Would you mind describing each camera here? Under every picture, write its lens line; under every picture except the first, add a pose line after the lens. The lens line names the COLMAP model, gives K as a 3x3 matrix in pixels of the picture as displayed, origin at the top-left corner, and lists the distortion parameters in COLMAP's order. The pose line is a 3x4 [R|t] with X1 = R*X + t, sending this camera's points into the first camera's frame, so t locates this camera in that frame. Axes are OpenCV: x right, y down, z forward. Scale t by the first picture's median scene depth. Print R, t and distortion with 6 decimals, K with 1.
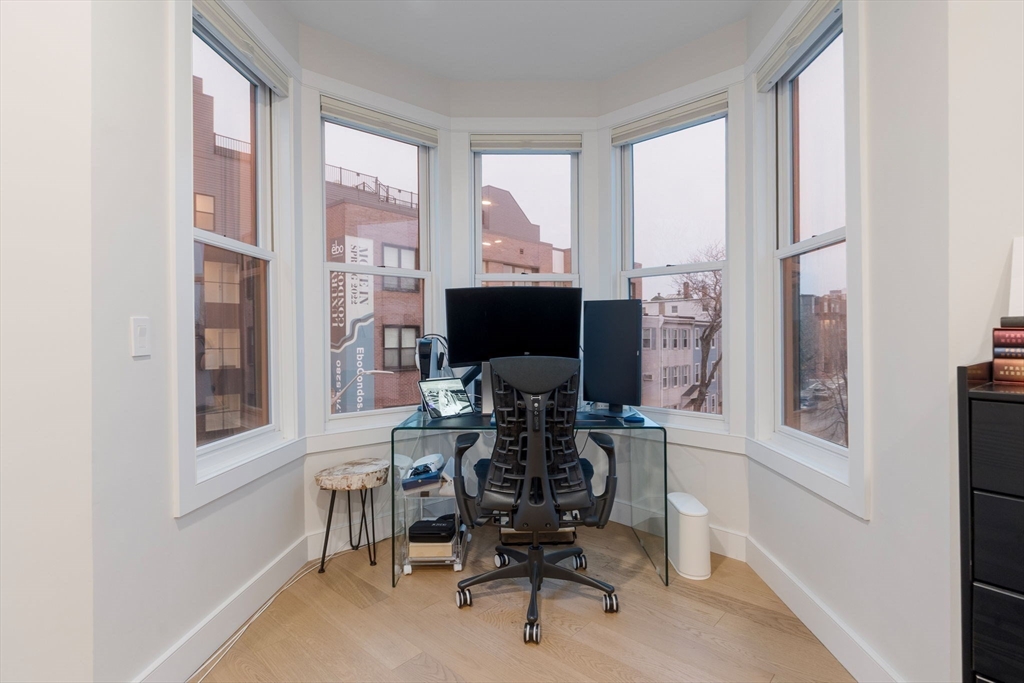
lens RADIAL K [[480.4, 0, 512.6], [0, 480.4, 337.2], [0, 0, 1]] dist [-0.000620, -0.000601]
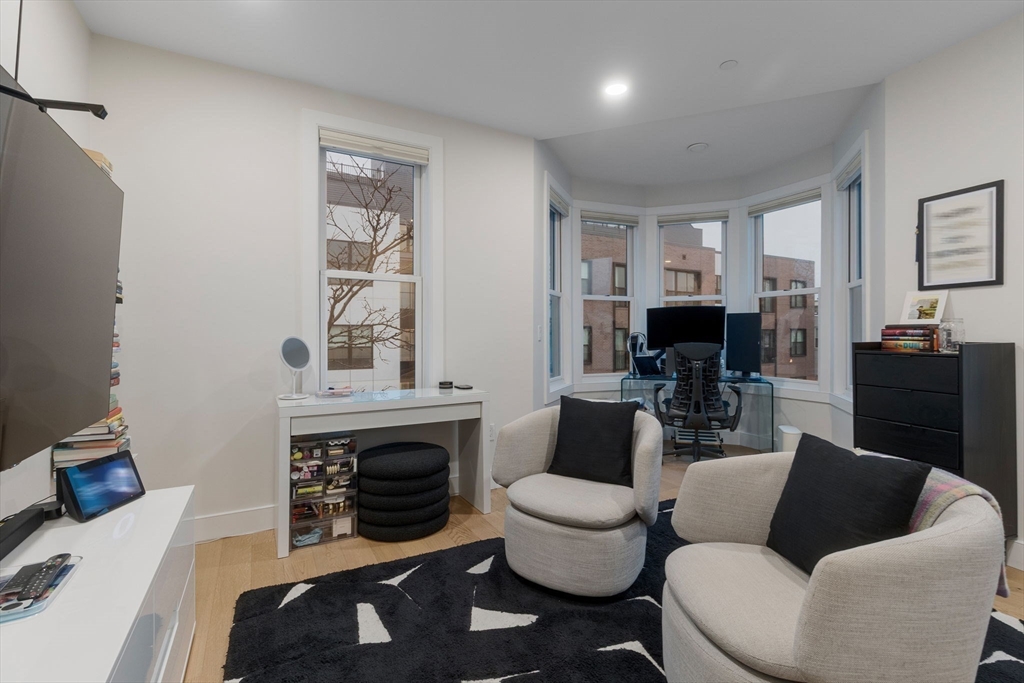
lens RADIAL K [[480.4, 0, 510.3], [0, 480.4, 344.9], [0, 0, 1]] dist [-0.000620, -0.000601]
pose [[0.948090, 0.006467, -0.317936, -0.049514], [-0.001354, 0.999866, 0.016300, 0.013359], [0.317999, -0.015023, 0.947972, -1.032710]]
